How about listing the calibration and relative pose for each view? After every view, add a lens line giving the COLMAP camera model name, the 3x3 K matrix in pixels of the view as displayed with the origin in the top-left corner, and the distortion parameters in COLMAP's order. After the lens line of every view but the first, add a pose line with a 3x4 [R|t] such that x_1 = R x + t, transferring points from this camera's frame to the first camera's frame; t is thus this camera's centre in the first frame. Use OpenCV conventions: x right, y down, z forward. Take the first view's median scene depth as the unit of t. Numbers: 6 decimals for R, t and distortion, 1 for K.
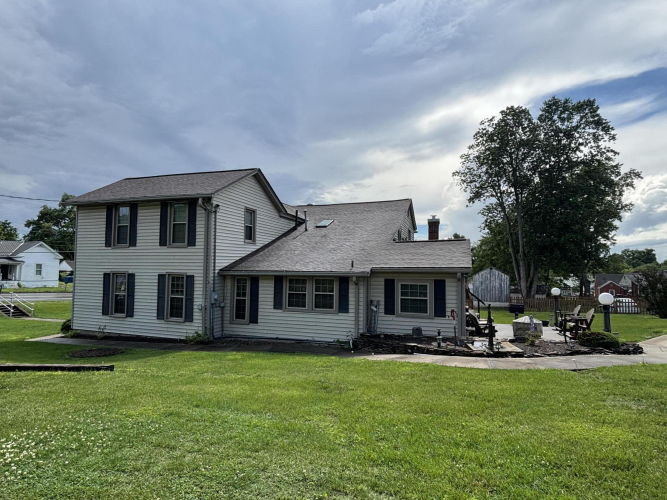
lens RADIAL K [[395.1, 0, 333.5], [0, 395.1, 250.0], [0, 0, 1]] dist [0.000970, -0.001214]
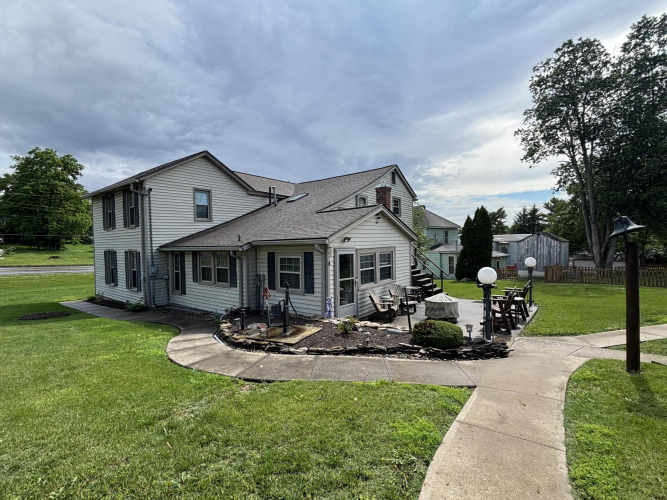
lens RADIAL K [[343.3, 0, 334.1], [0, 343.3, 265.8], [0, 0, 1]] dist [-0.001992, -0.000020]
pose [[0.946323, -0.008292, -0.323115, 0.178373], [0.047406, 0.992421, 0.113373, 0.005707], [0.319726, -0.122606, 0.939544, 0.082791]]
